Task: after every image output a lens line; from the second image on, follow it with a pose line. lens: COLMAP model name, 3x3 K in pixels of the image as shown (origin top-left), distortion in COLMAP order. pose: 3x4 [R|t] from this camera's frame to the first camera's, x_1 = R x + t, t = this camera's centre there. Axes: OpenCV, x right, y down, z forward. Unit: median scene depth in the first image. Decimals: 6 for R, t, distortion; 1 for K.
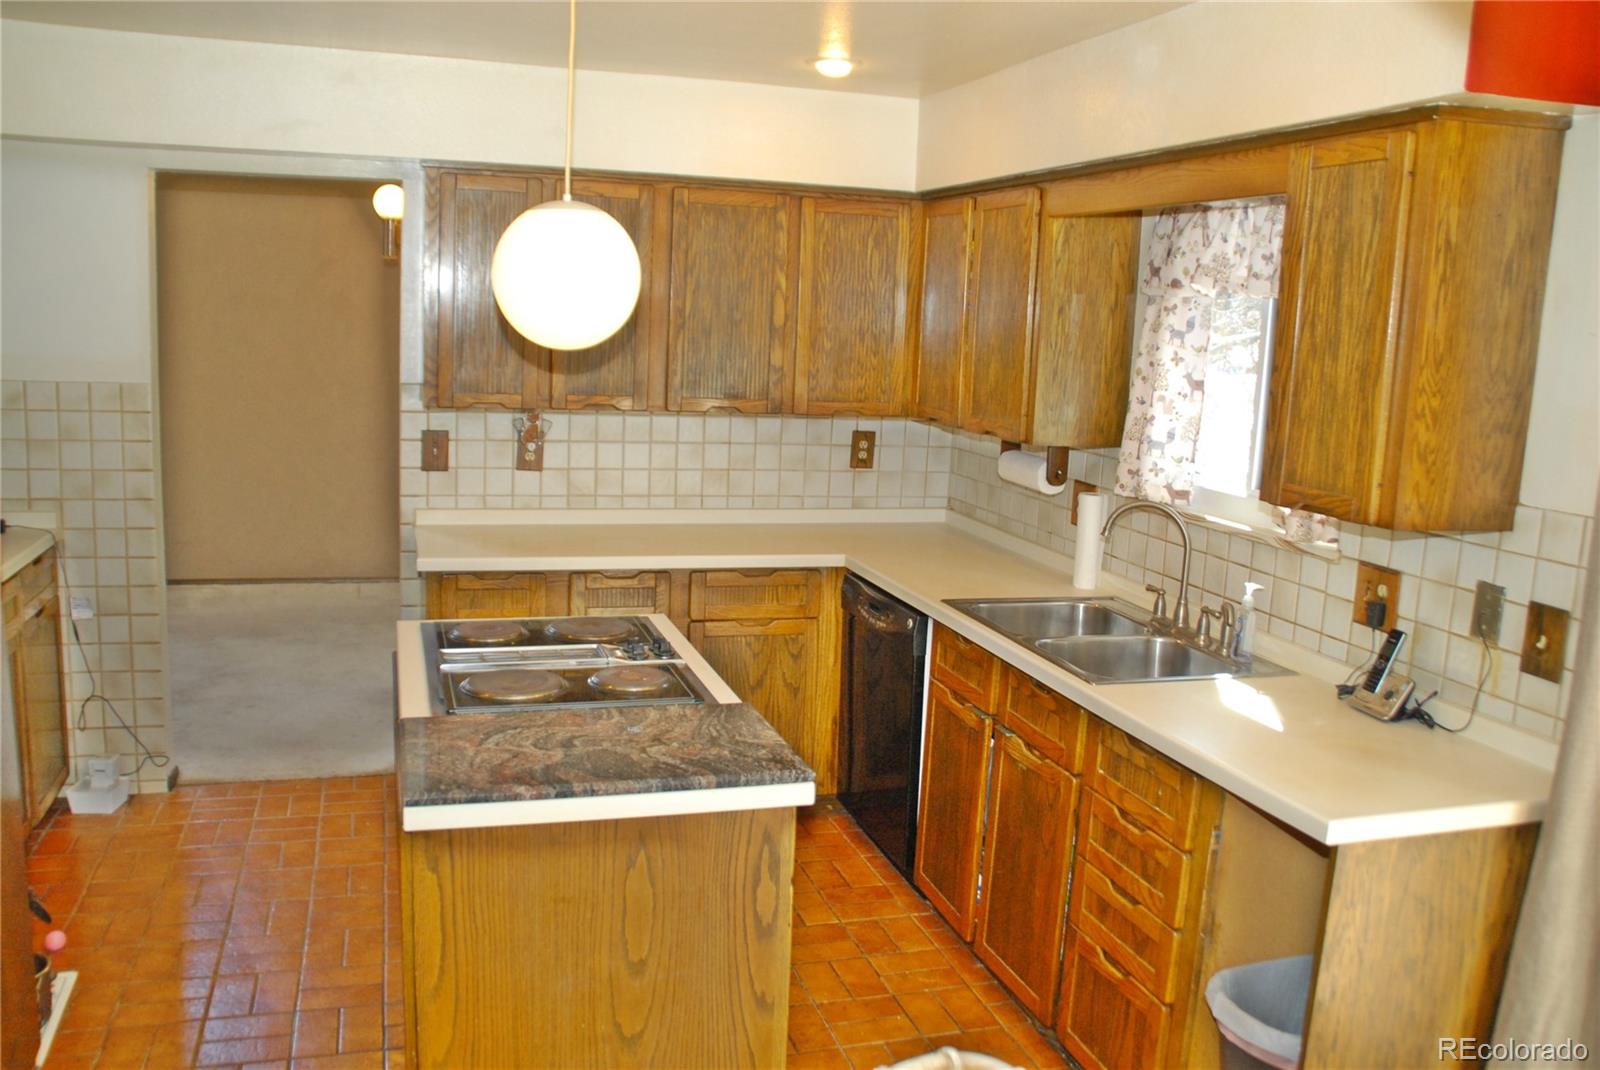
lens RADIAL K [[1288.3, 0, 795.1], [0, 1288.3, 532.3], [0, 0, 1]] dist [-0.152384, 0.115841]
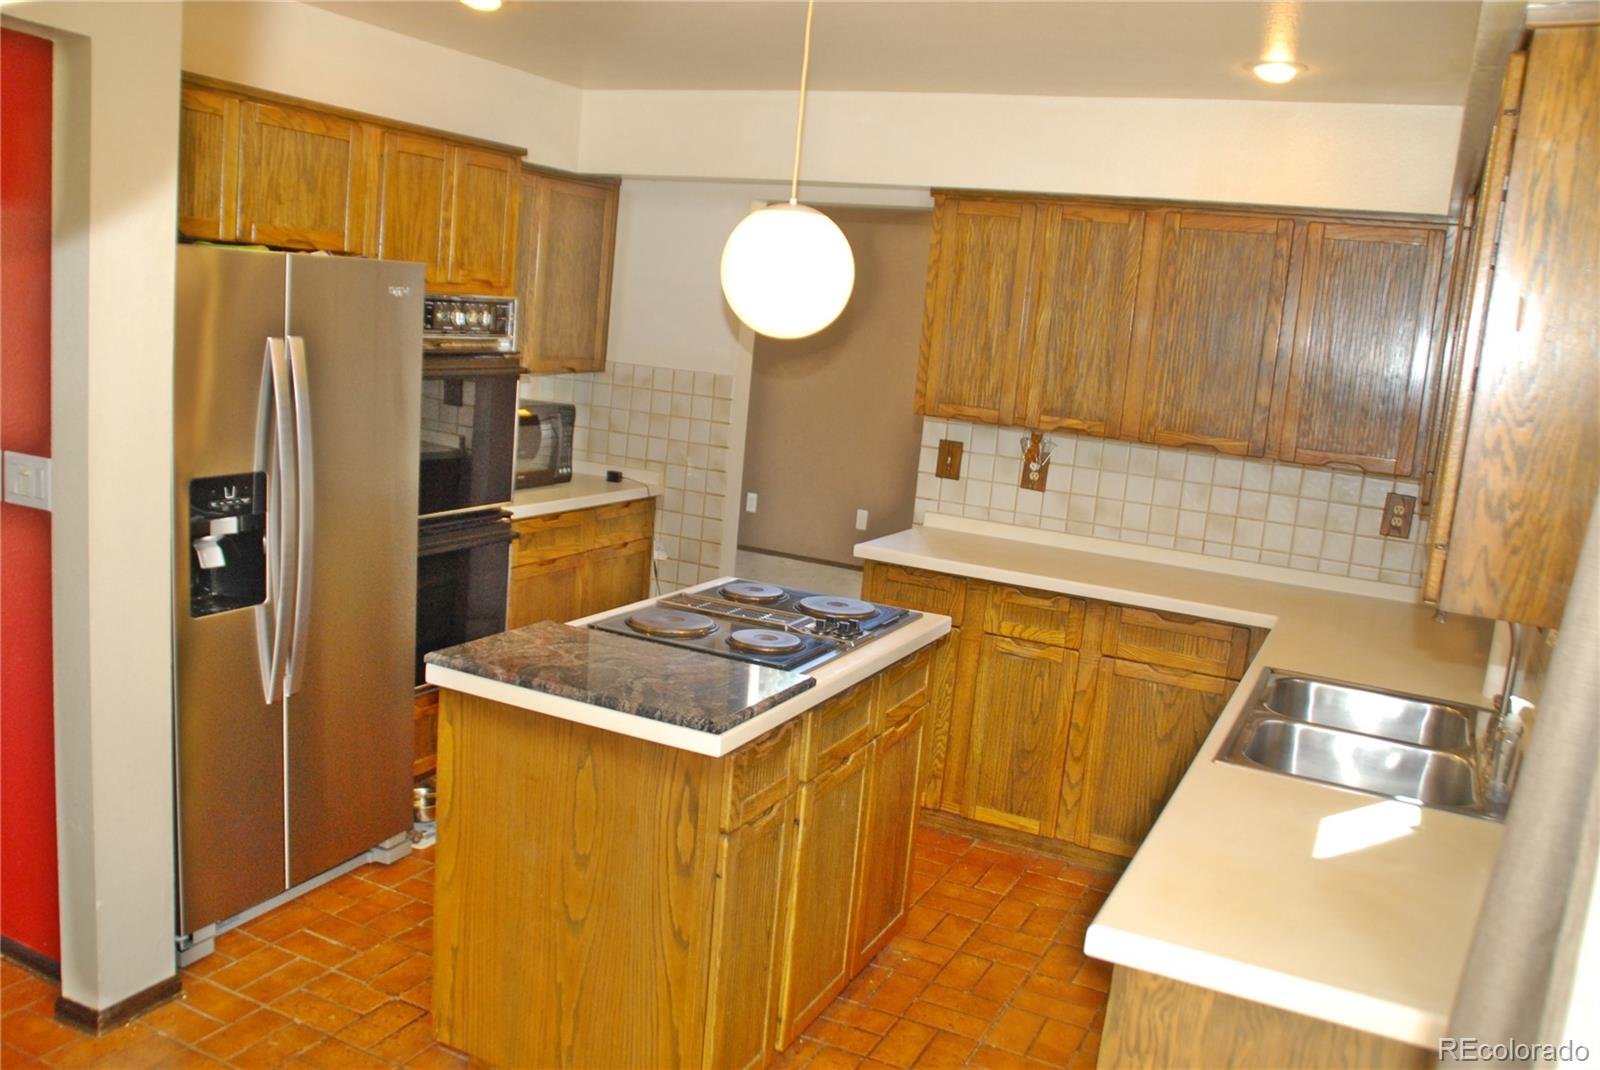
lens RADIAL K [[1288.3, 0, 794.7], [0, 1288.3, 527.0], [0, 0, 1]] dist [-0.152384, 0.115841]
pose [[0.737916, 0.129773, -0.662298, 0.602700], [-0.165505, 0.986169, 0.008832, 0.006368], [0.654284, 0.103096, 0.749189, 0.198294]]
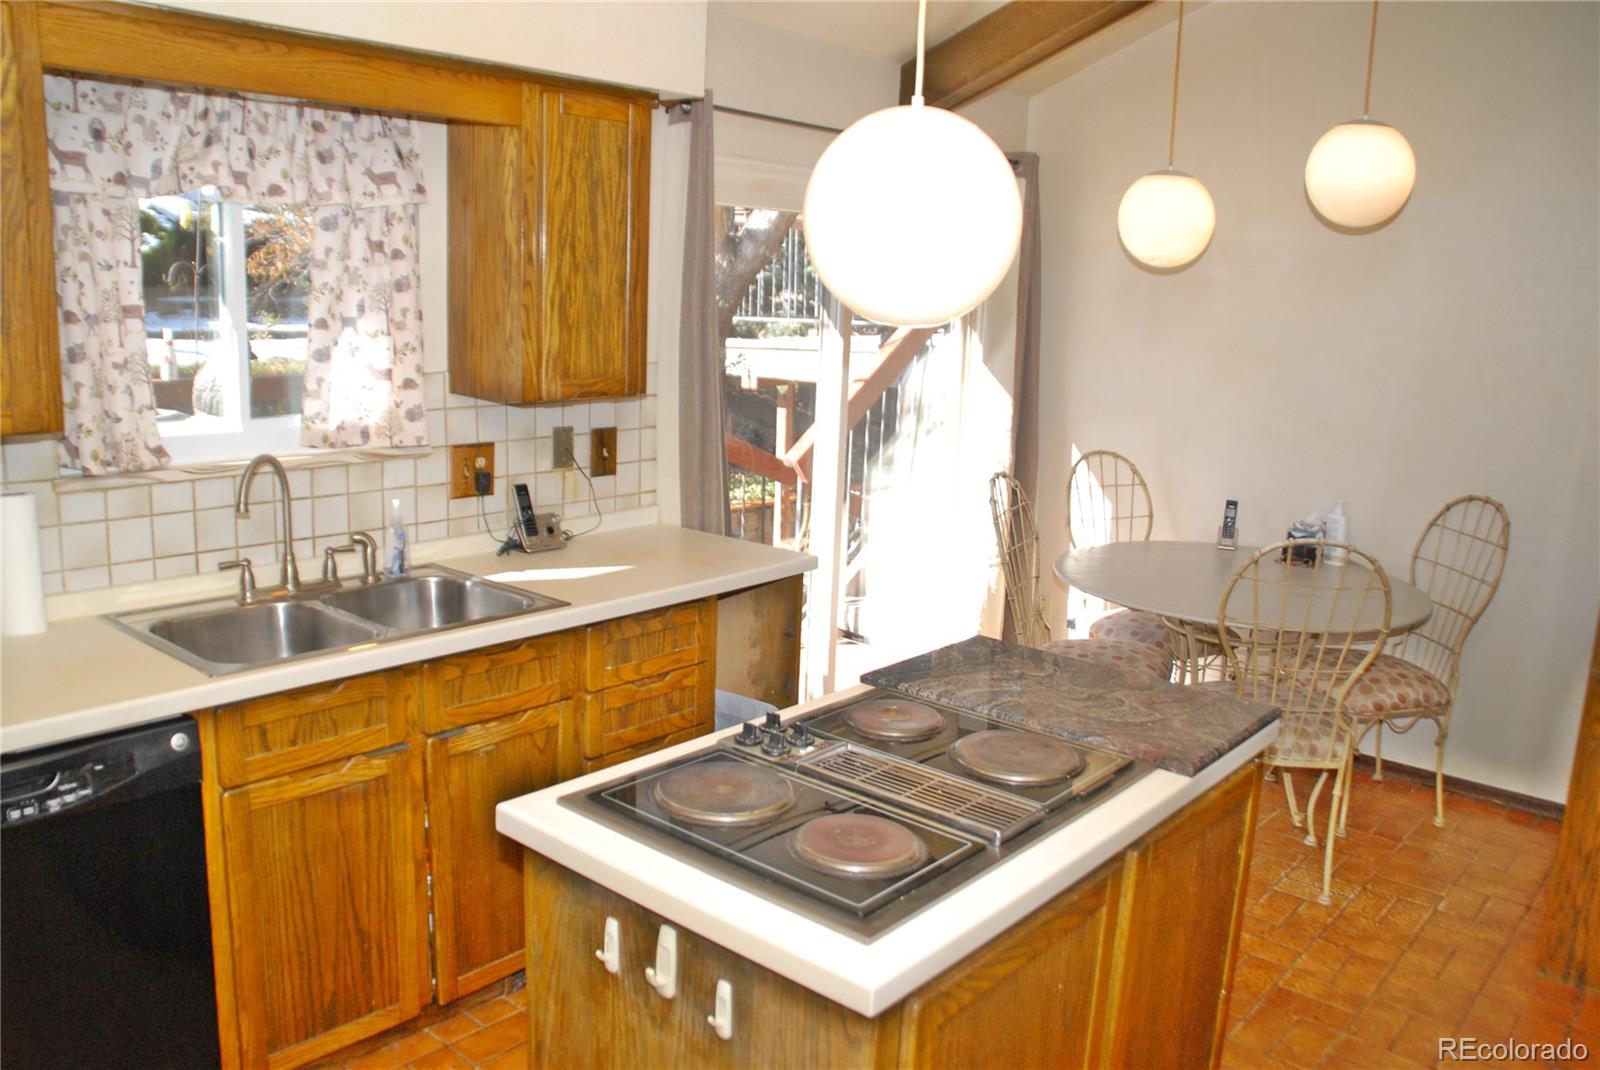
lens RADIAL K [[1288.3, 0, 801.7], [0, 1288.3, 534.9], [0, 0, 1]] dist [-0.152384, 0.115841]
pose [[-0.544622, -0.225149, 0.807896, -0.737871], [0.074961, 0.946369, 0.314272, -0.262230], [-0.835325, 0.231721, -0.498535, 1.446043]]
